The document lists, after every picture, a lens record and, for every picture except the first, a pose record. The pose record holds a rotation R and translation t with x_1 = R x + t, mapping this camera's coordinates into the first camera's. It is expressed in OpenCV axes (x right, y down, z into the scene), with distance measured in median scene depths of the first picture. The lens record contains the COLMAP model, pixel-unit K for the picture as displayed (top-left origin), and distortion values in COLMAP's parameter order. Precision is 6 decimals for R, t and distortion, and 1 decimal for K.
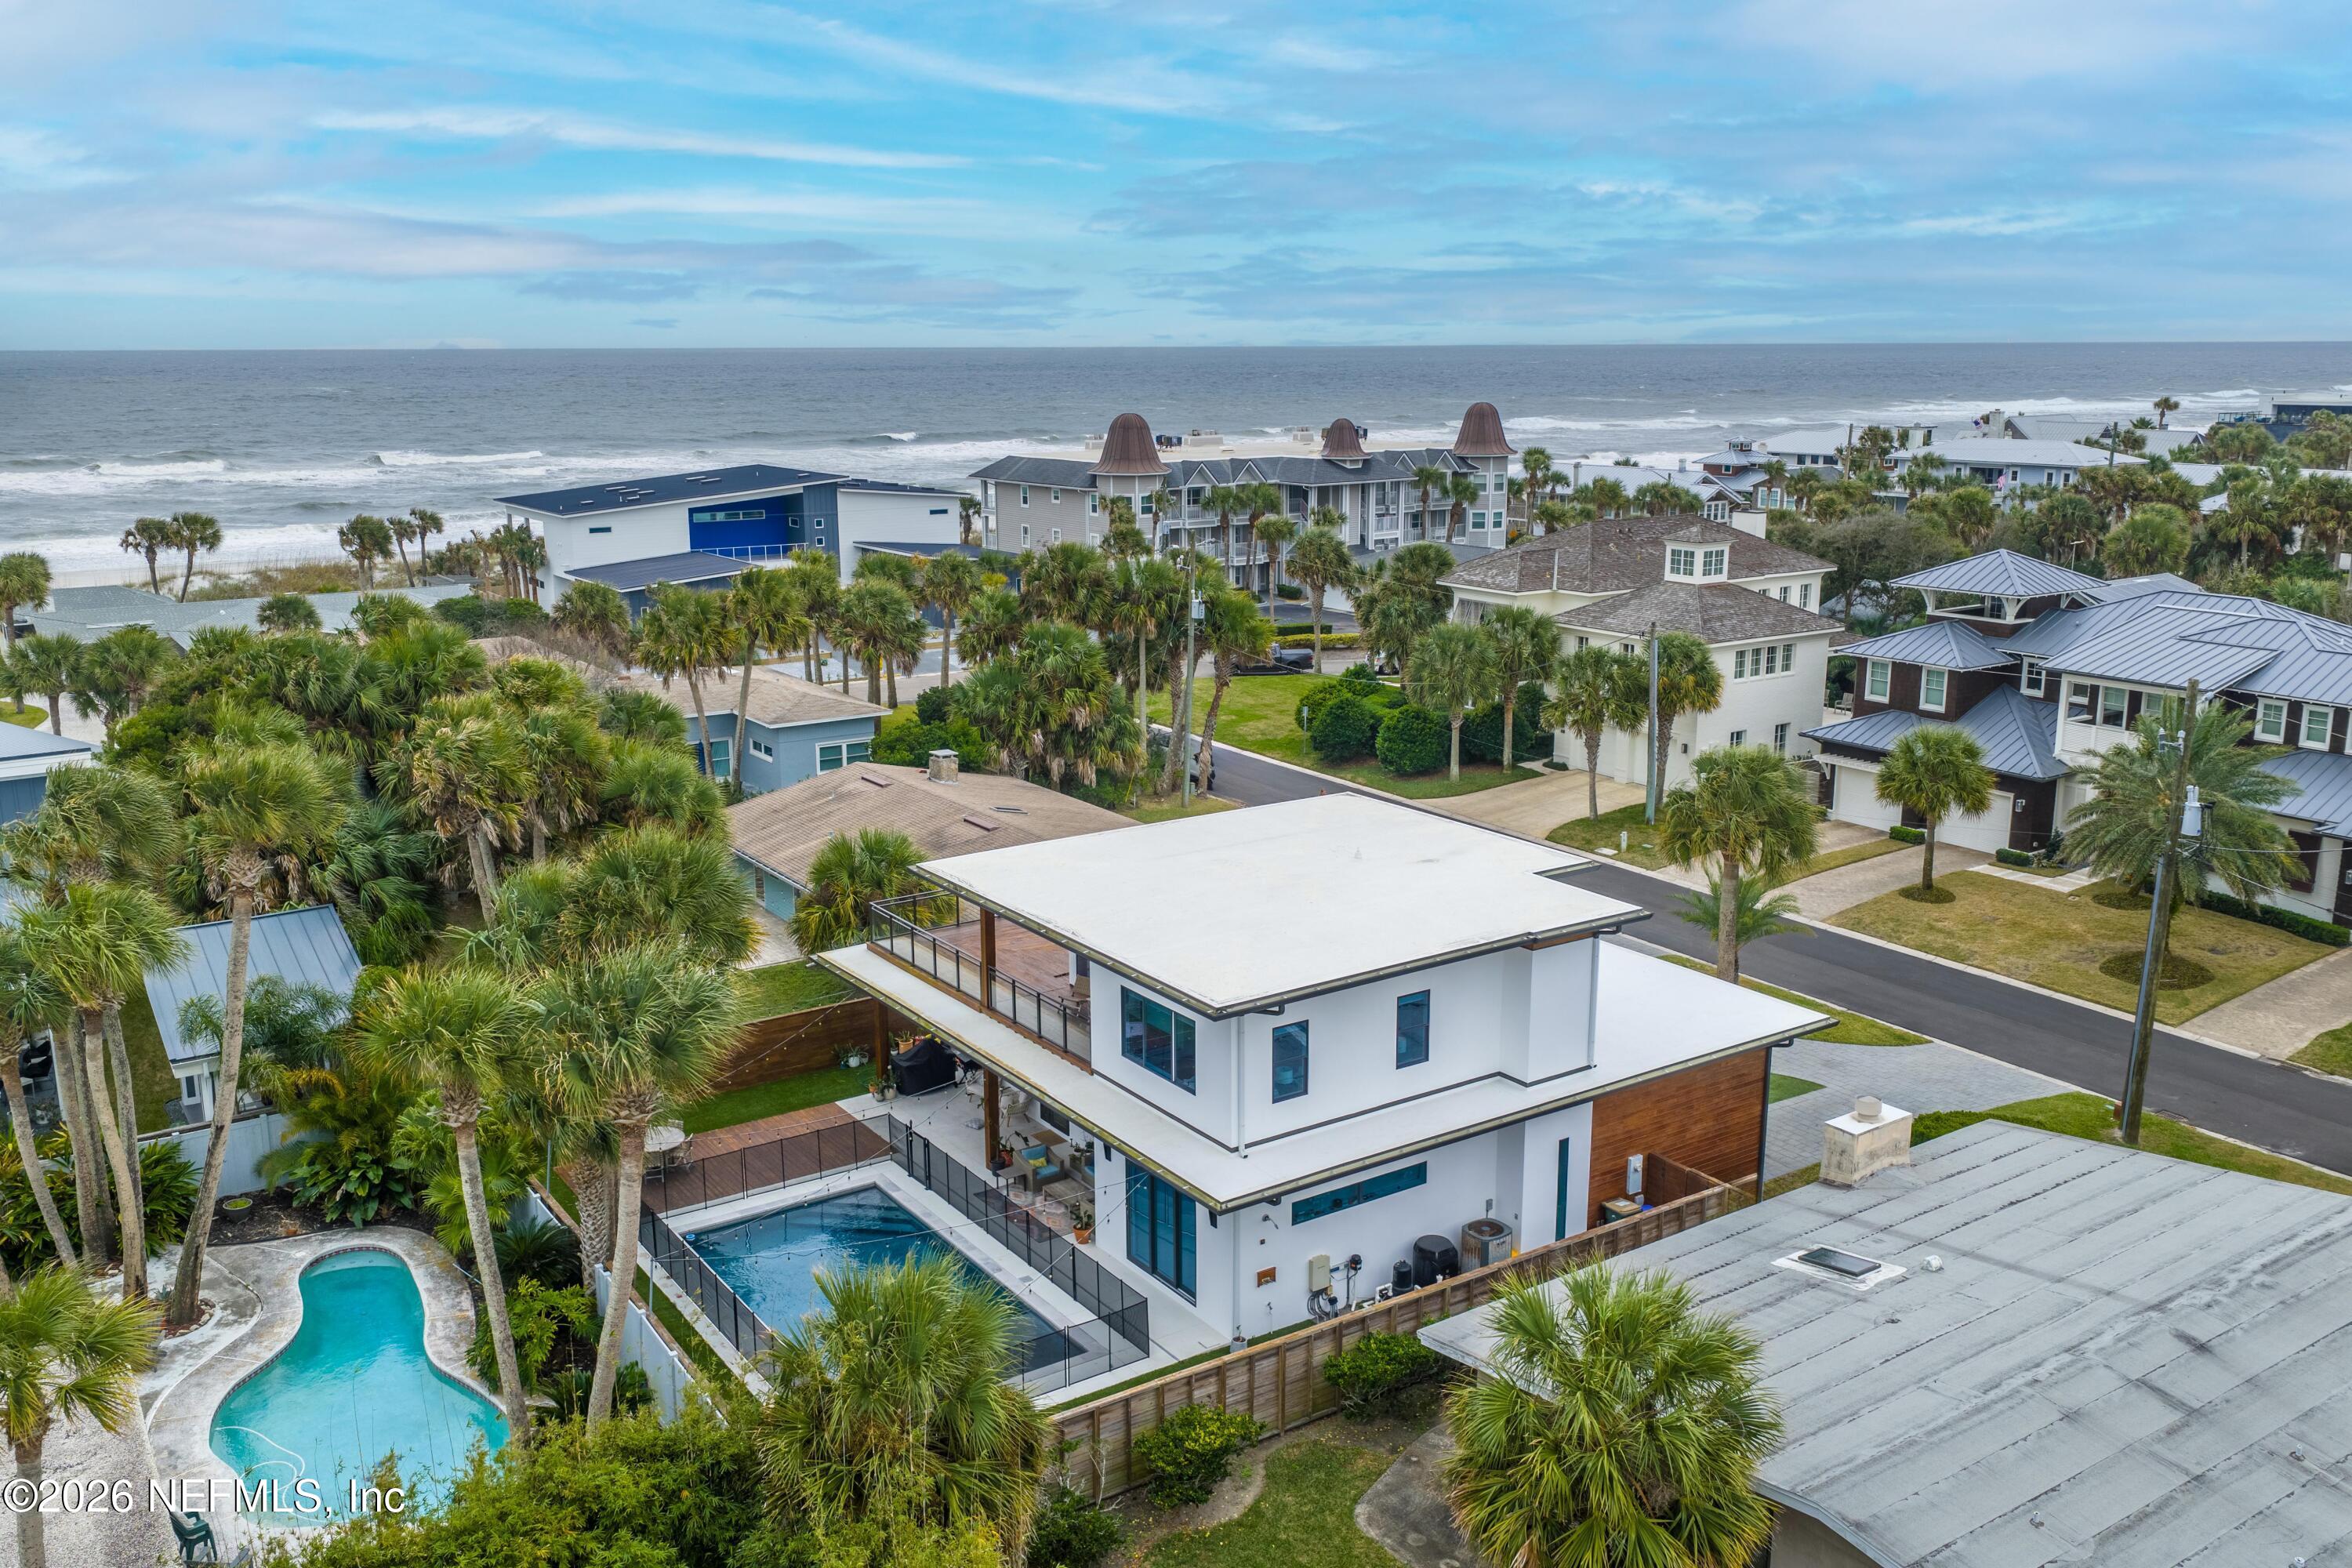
lens RADIAL K [[1953.3, 0, 1176.0], [0, 1953.3, 784.0], [0, 0, 1]] dist [0.008746, -0.009500]
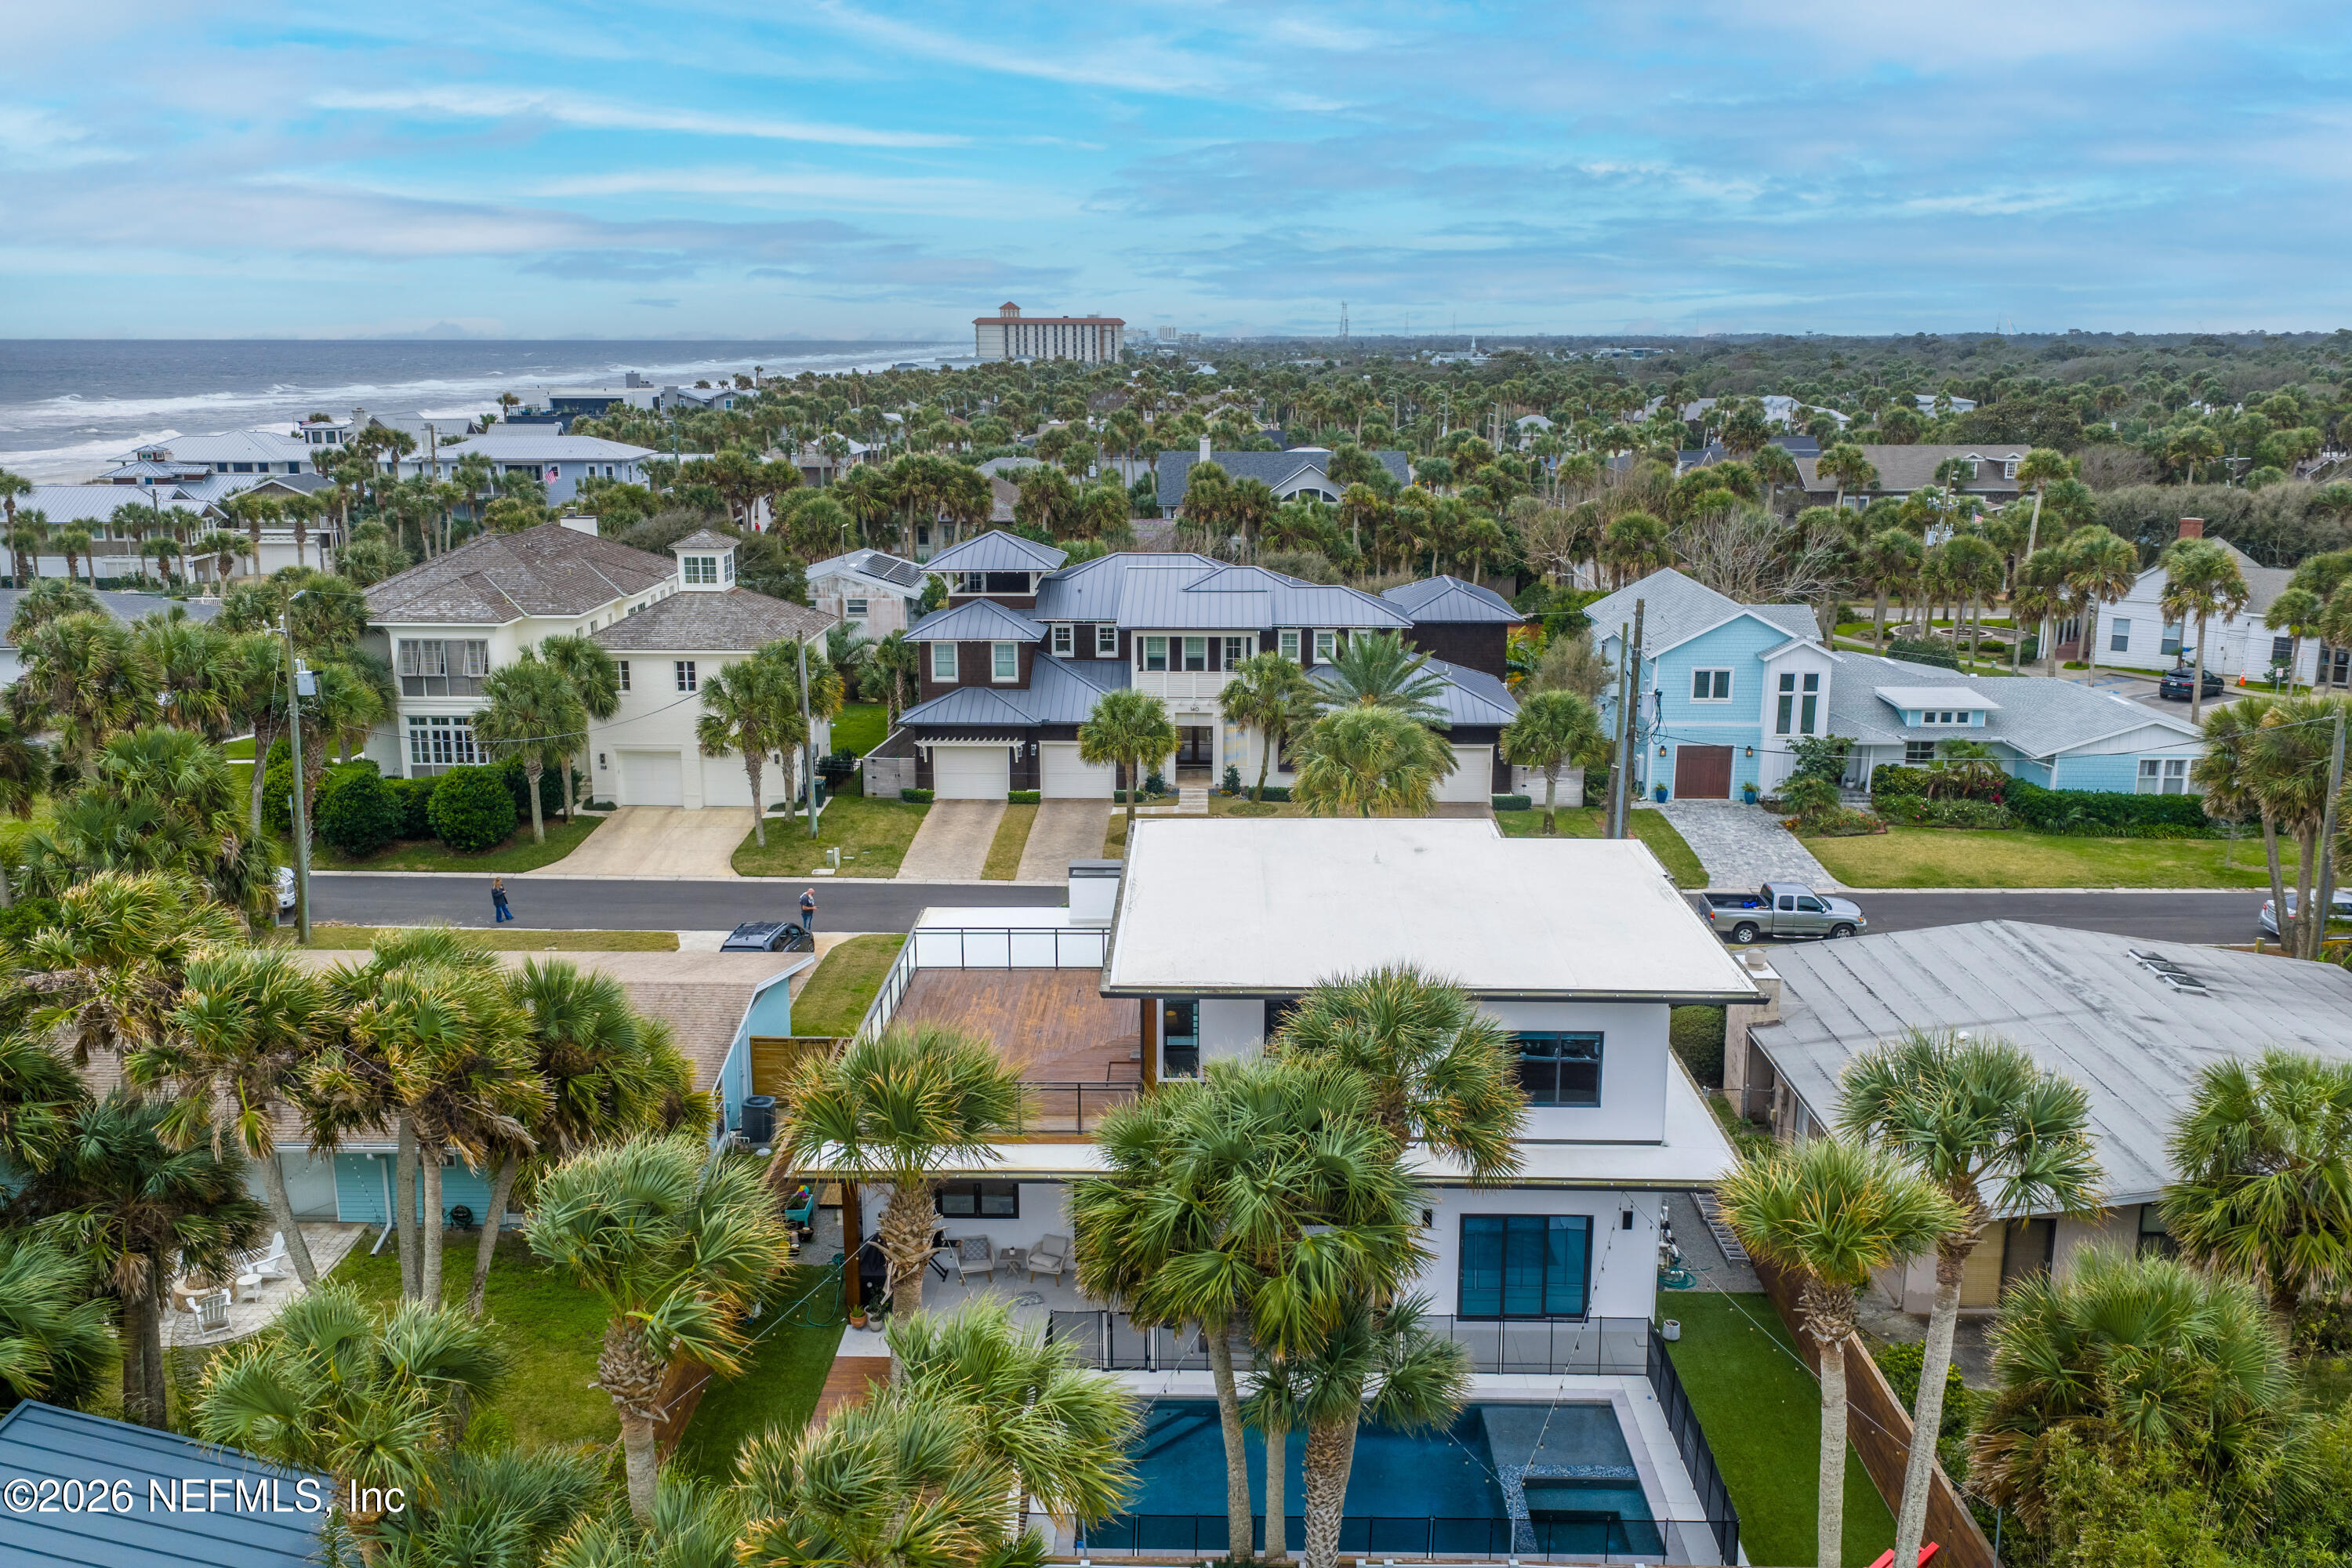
lens RADIAL K [[1953.3, 0, 1176.0], [0, 1953.3, 784.0], [0, 0, 1]] dist [0.008746, -0.009500]
pose [[0.571933, -0.176779, 0.801025, -0.437511], [0.175336, 0.980280, 0.091148, -0.064031], [-0.801342, 0.088318, 0.591651, 0.284737]]
